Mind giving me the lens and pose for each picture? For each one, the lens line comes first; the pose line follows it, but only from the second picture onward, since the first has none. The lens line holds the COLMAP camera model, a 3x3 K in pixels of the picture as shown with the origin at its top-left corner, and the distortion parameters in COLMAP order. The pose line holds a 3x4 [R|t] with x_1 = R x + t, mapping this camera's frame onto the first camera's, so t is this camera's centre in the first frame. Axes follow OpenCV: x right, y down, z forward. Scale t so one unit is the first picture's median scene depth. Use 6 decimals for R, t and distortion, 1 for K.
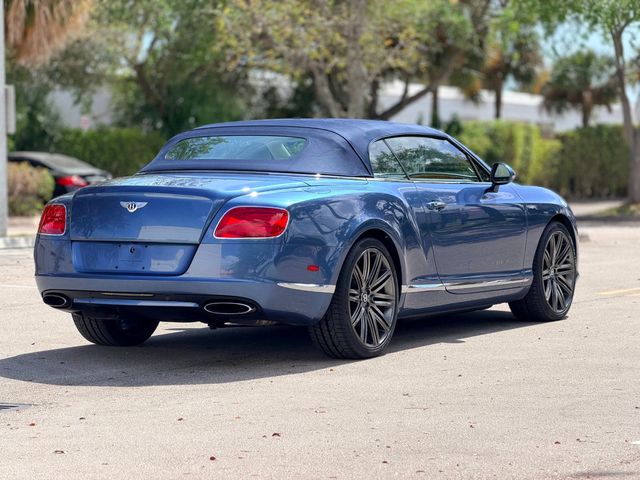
lens RADIAL K [[1927.7, 0, 325.2], [0, 1927.7, 241.6], [0, 0, 1]] dist [0.246022, 0.000000]
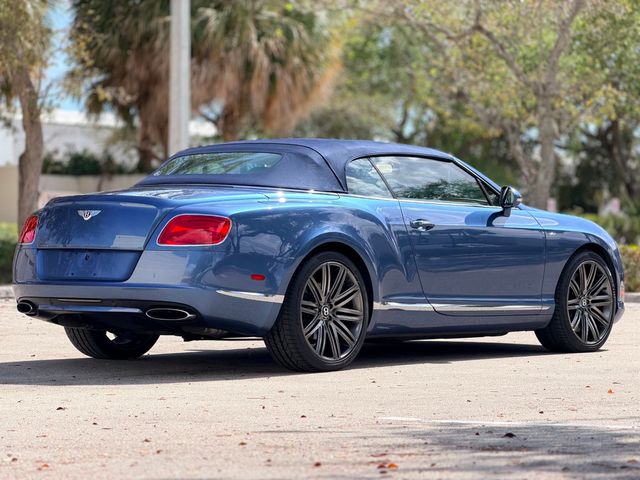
lens RADIAL K [[1927.7, 0, 315.2], [0, 1927.7, 240.9], [0, 0, 1]] dist [0.246022, 0.000000]
pose [[0.982330, 0.010695, -0.186849, 0.196505], [-0.019380, 0.998812, -0.044719, 0.036584], [0.186149, 0.047550, 0.981370, 0.016084]]
